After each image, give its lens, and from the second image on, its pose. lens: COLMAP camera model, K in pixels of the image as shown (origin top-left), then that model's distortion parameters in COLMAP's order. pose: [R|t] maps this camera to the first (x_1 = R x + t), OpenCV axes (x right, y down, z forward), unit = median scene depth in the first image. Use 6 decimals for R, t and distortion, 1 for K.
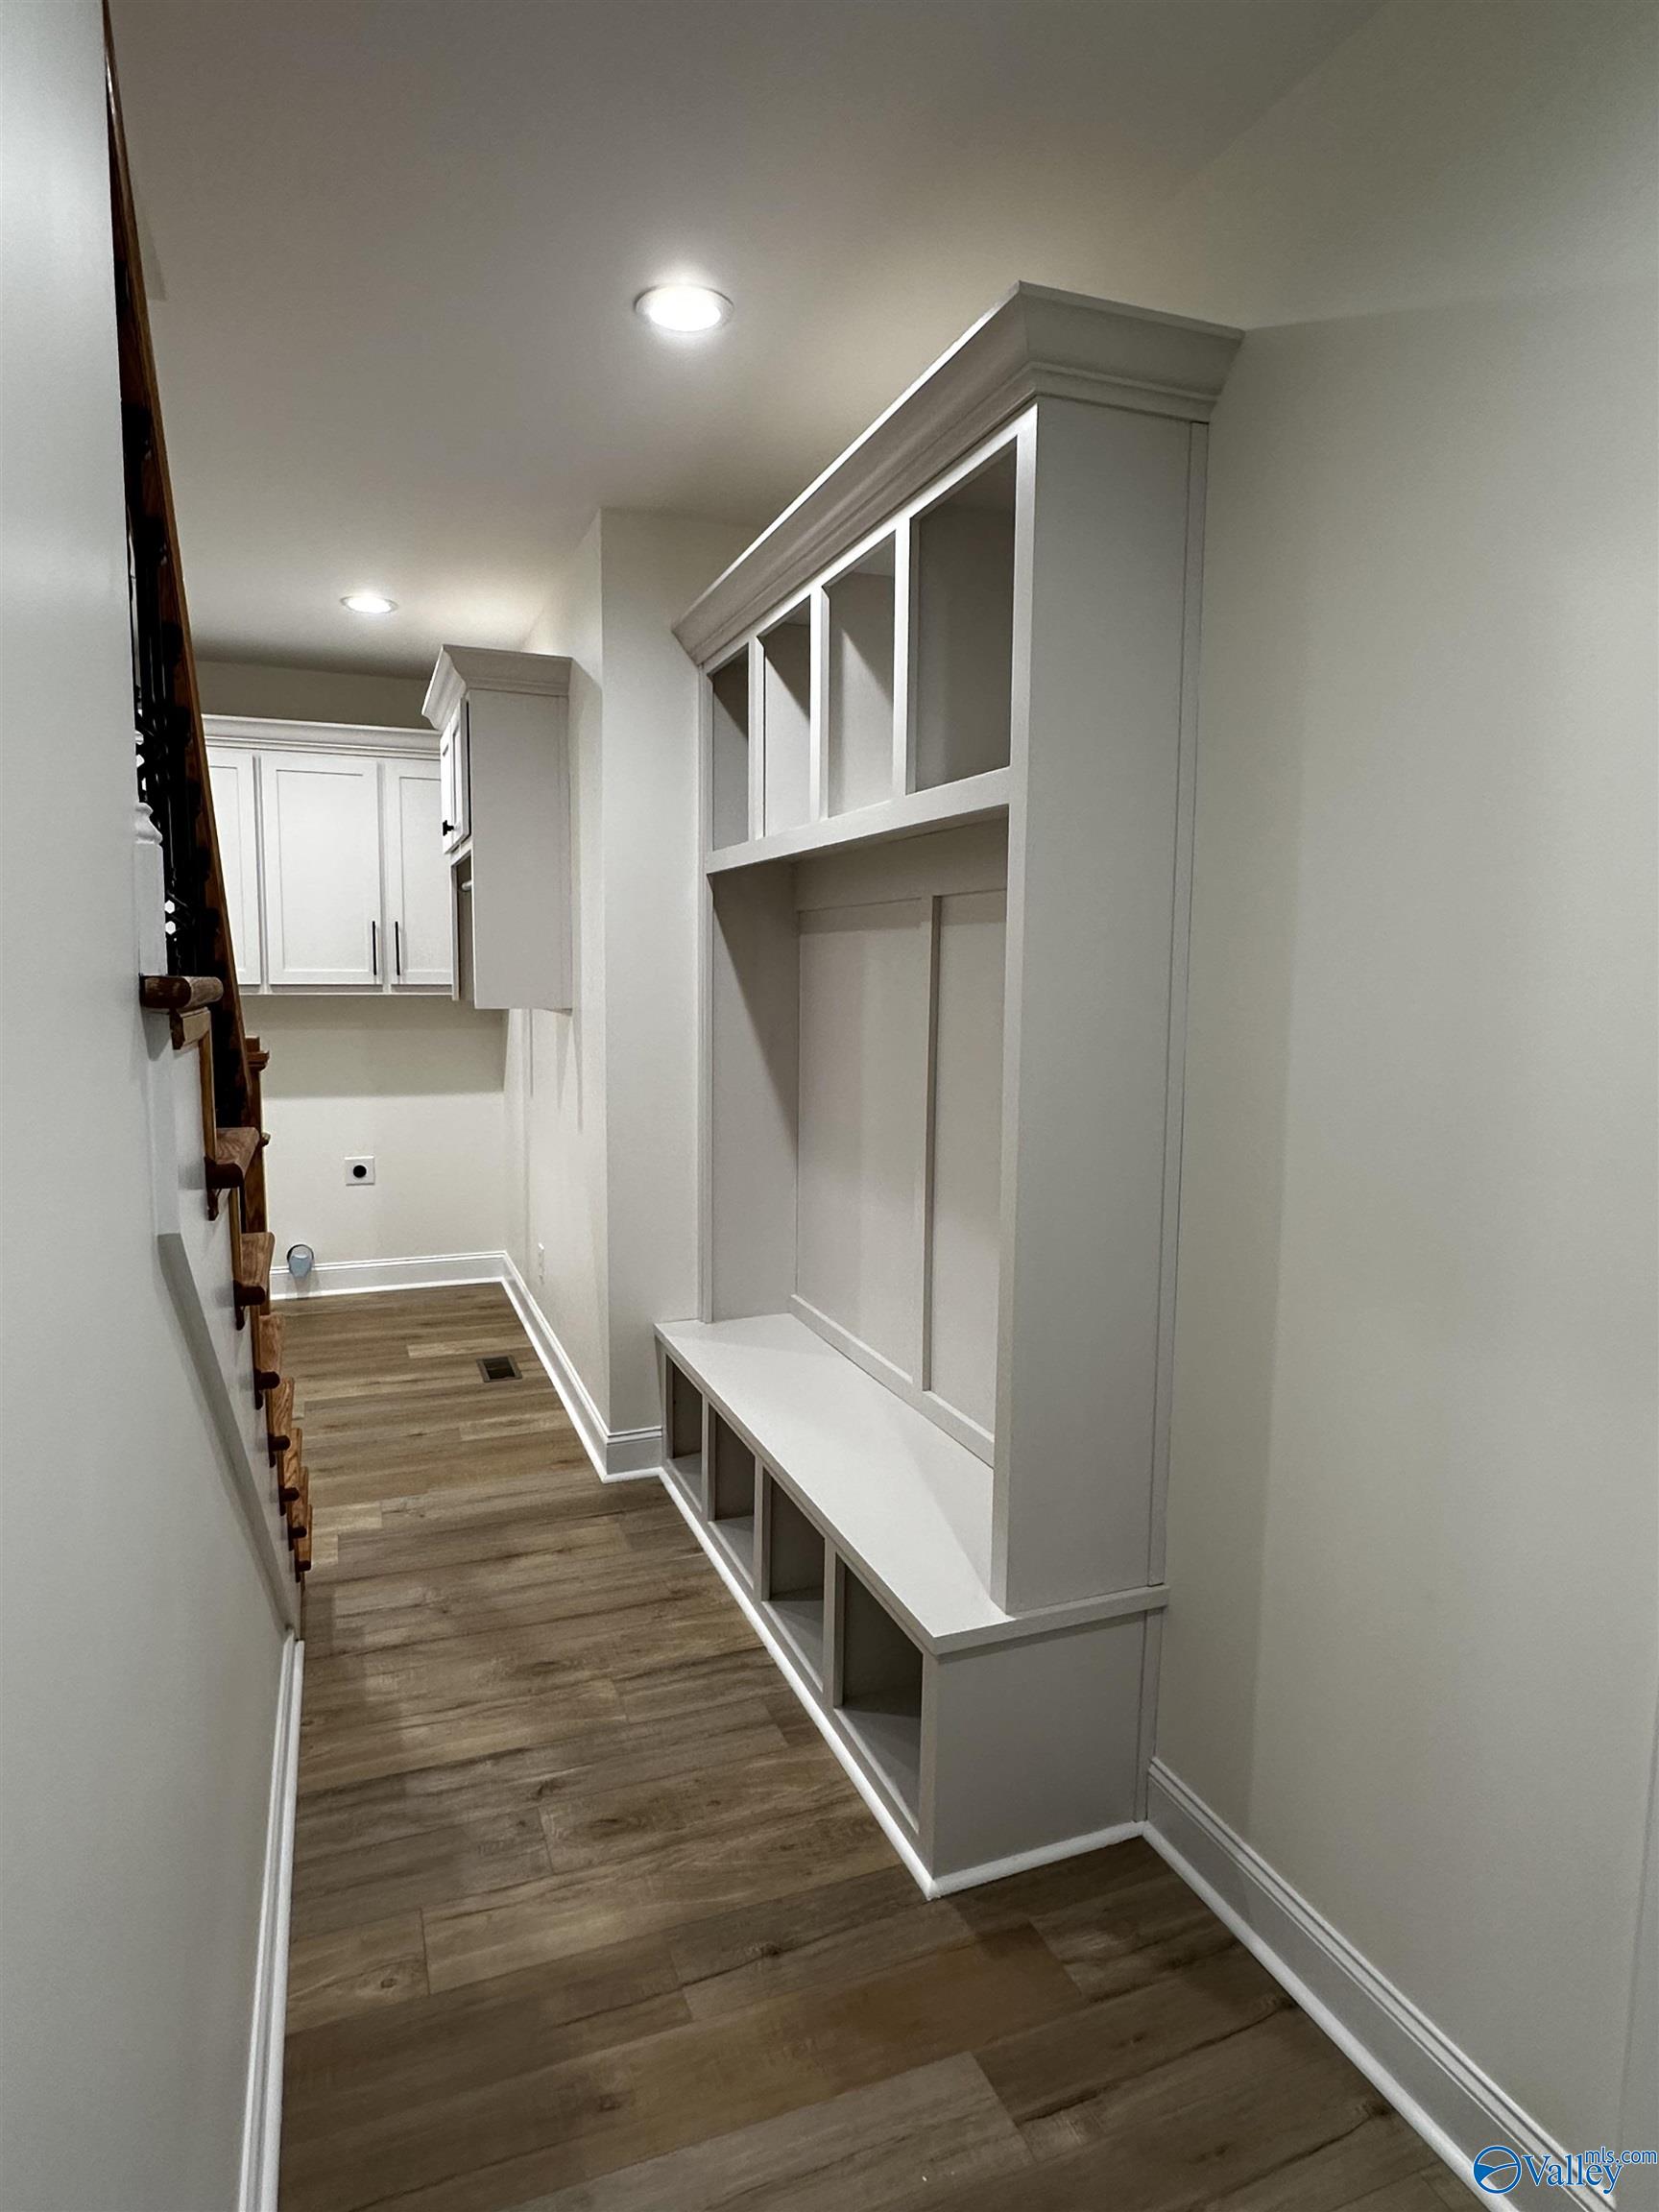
lens RADIAL K [[1246.9, 0, 824.6], [0, 1246.9, 1090.2], [0, 0, 1]] dist [-0.003375, 0.000724]
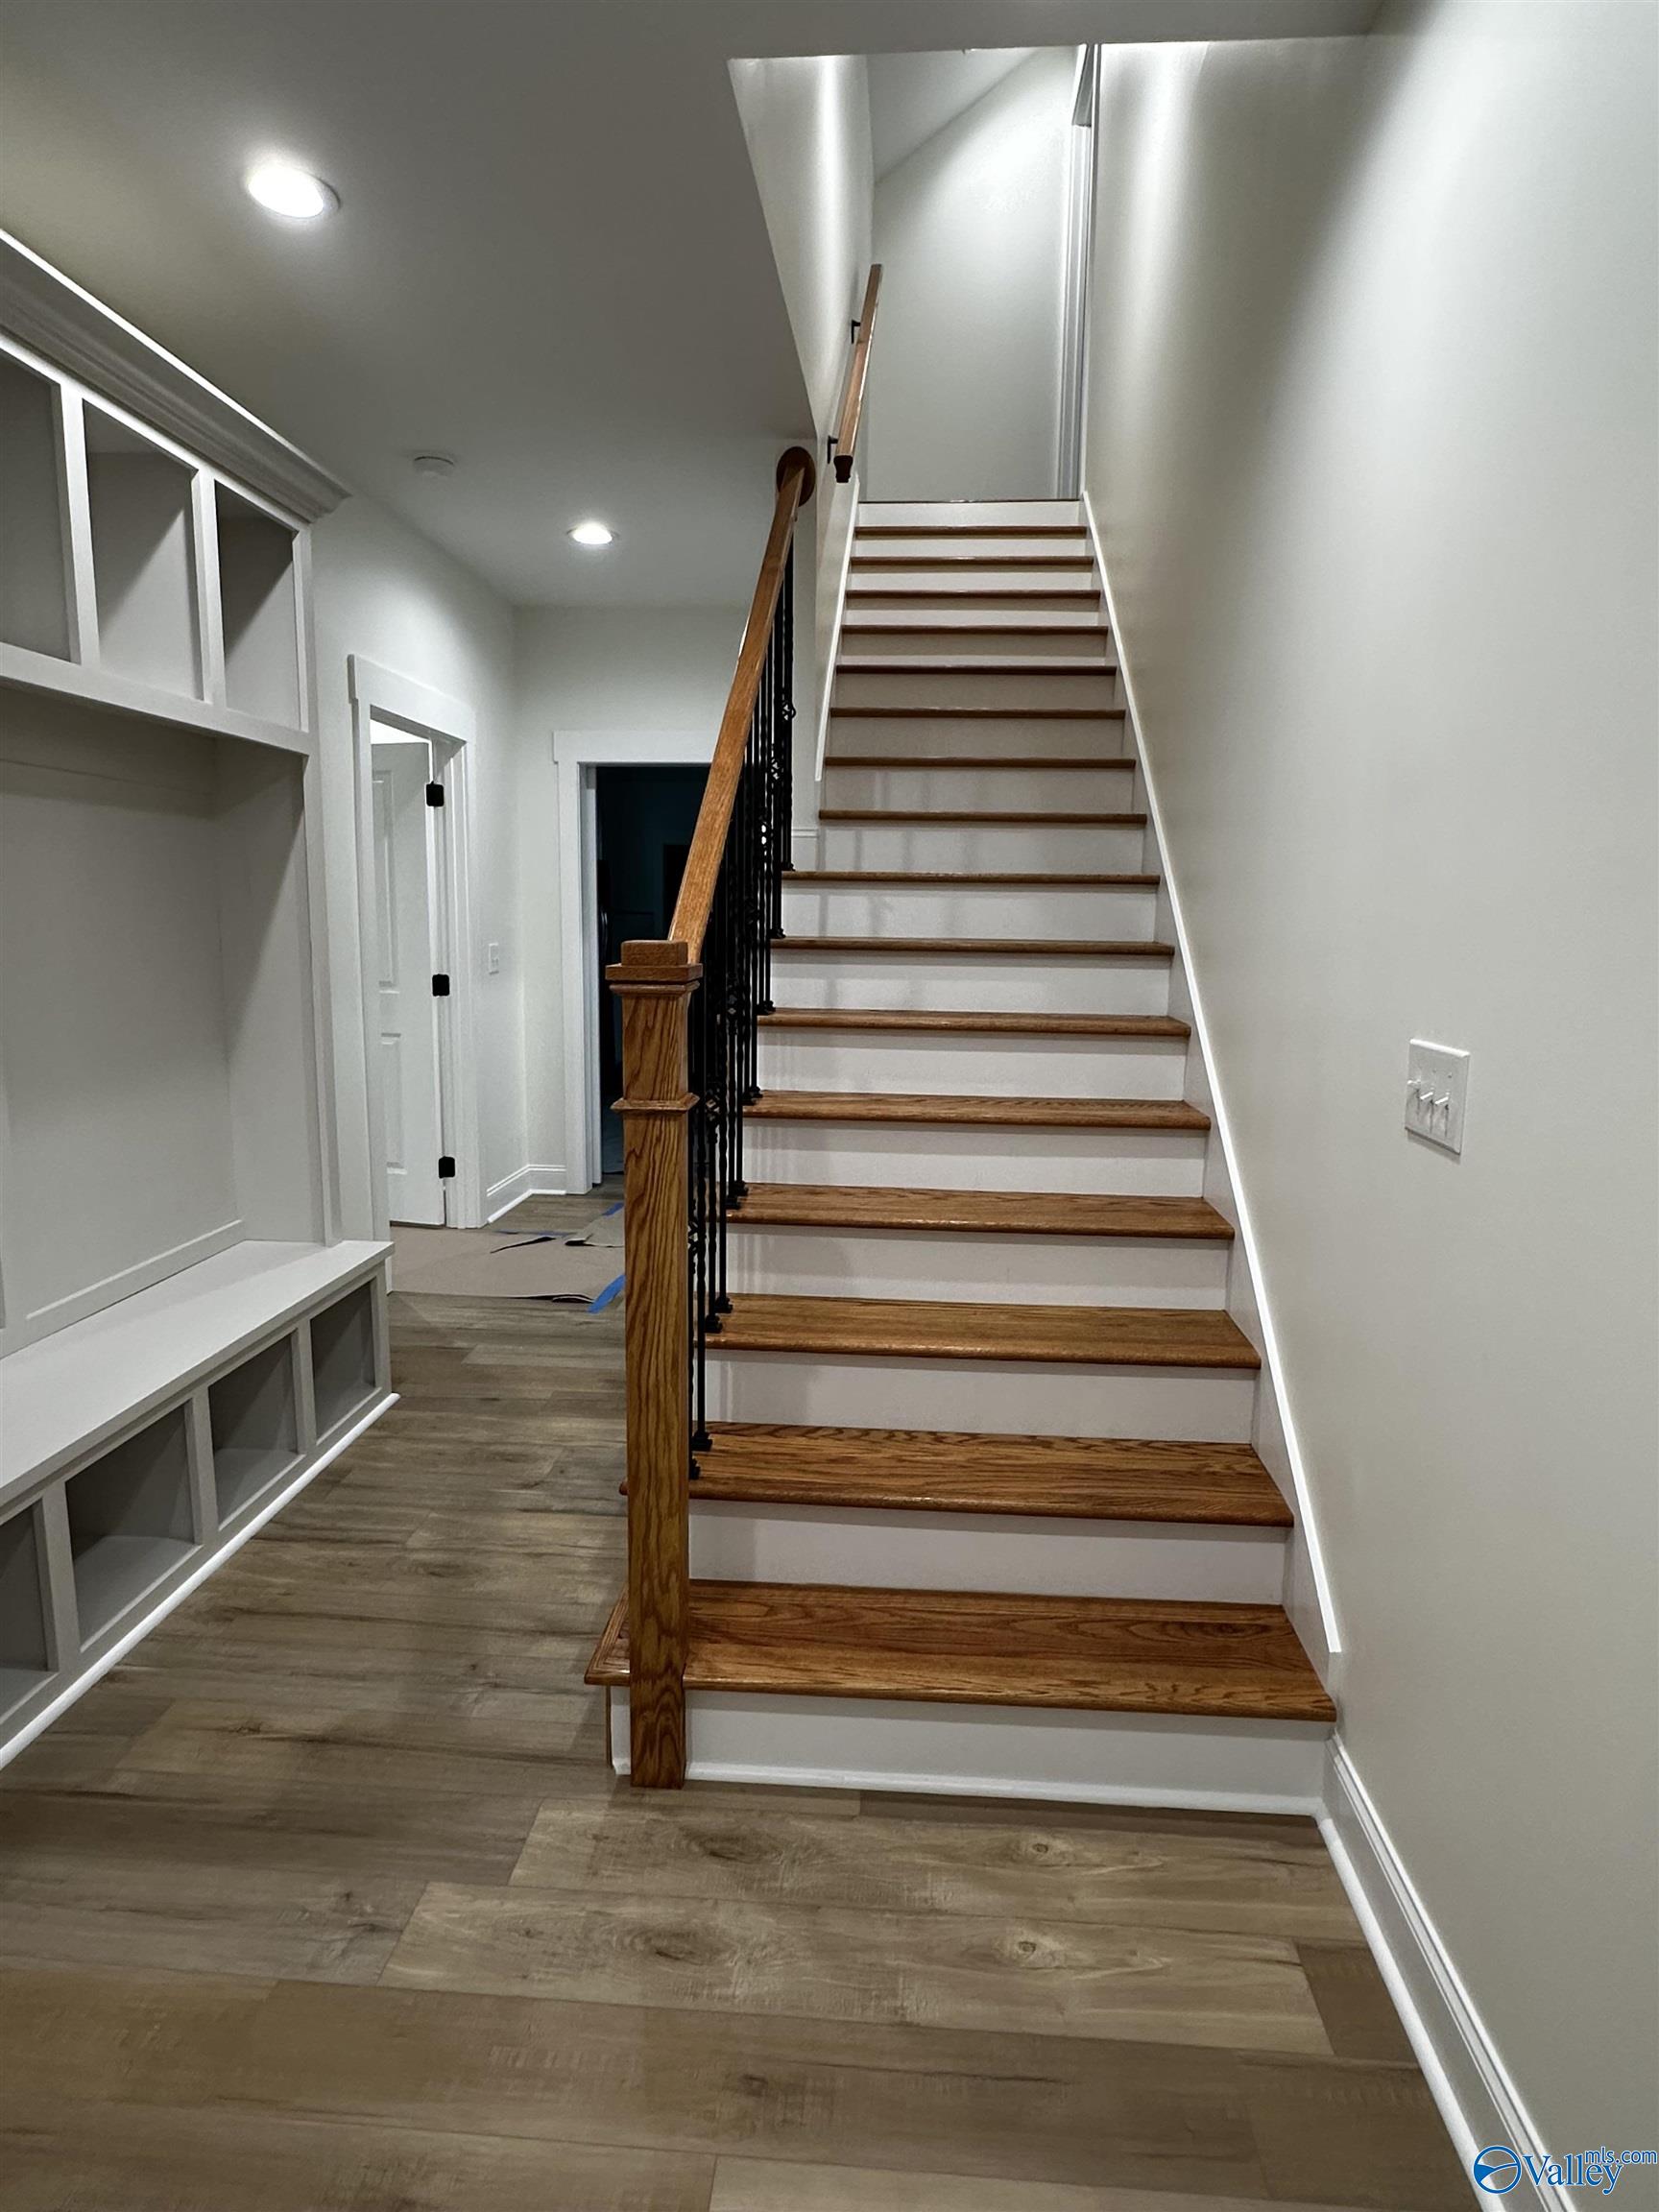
lens RADIAL K [[1246.9, 0, 824.9], [0, 1246.9, 1101.0], [0, 0, 1]] dist [-0.003375, 0.000724]
pose [[-0.901395, -0.073334, 0.426743, -0.781441], [0.032833, 0.971141, 0.236237, -0.099553], [-0.431751, 0.226954, -0.872973, 1.451755]]
